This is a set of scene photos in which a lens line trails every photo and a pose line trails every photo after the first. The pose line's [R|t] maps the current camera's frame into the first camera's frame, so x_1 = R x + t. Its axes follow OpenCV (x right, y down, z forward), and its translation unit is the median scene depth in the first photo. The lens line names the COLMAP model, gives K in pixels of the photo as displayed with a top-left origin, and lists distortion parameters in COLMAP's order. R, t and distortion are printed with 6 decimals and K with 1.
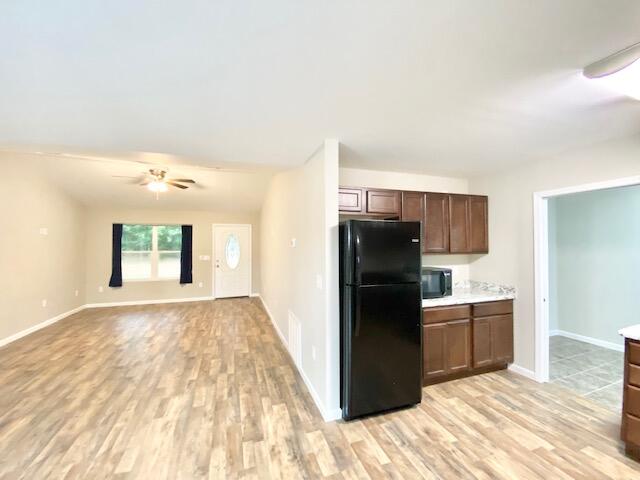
lens RADIAL K [[262.7, 0, 321.2], [0, 262.7, 236.7], [0, 0, 1]] dist [-0.009480, -0.008960]
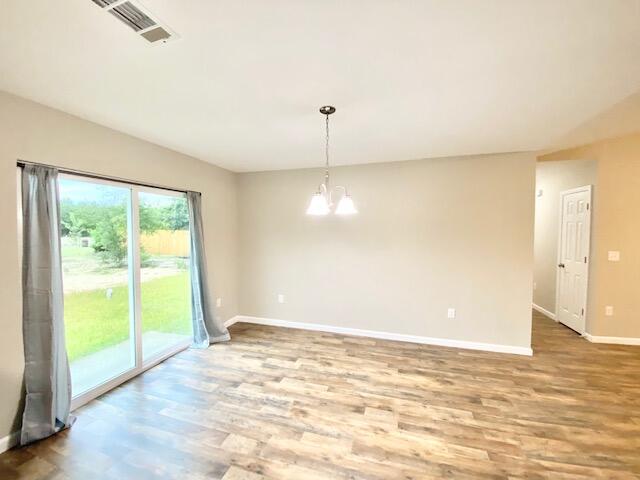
lens RADIAL K [[262.7, 0, 317.3], [0, 262.7, 235.9], [0, 0, 1]] dist [-0.009480, -0.008960]
pose [[-0.595908, 0.028499, -0.802547, 0.172757], [0.025582, 0.999537, 0.016500, 0.011594], [0.802645, -0.010698, -0.596361, 0.541399]]
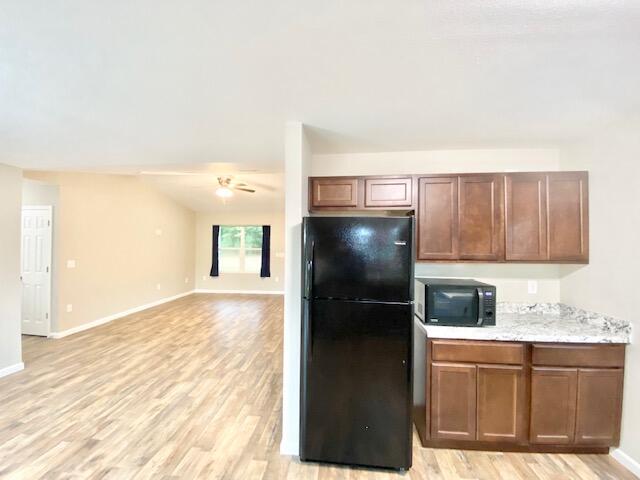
lens RADIAL K [[262.7, 0, 319.2], [0, 262.7, 236.5], [0, 0, 1]] dist [-0.009480, -0.008960]
pose [[0.908629, 0.000443, -0.417604, 0.349810], [0.003576, 0.999955, 0.008841, -0.009132], [0.417588, -0.009527, 0.908586, 0.201081]]
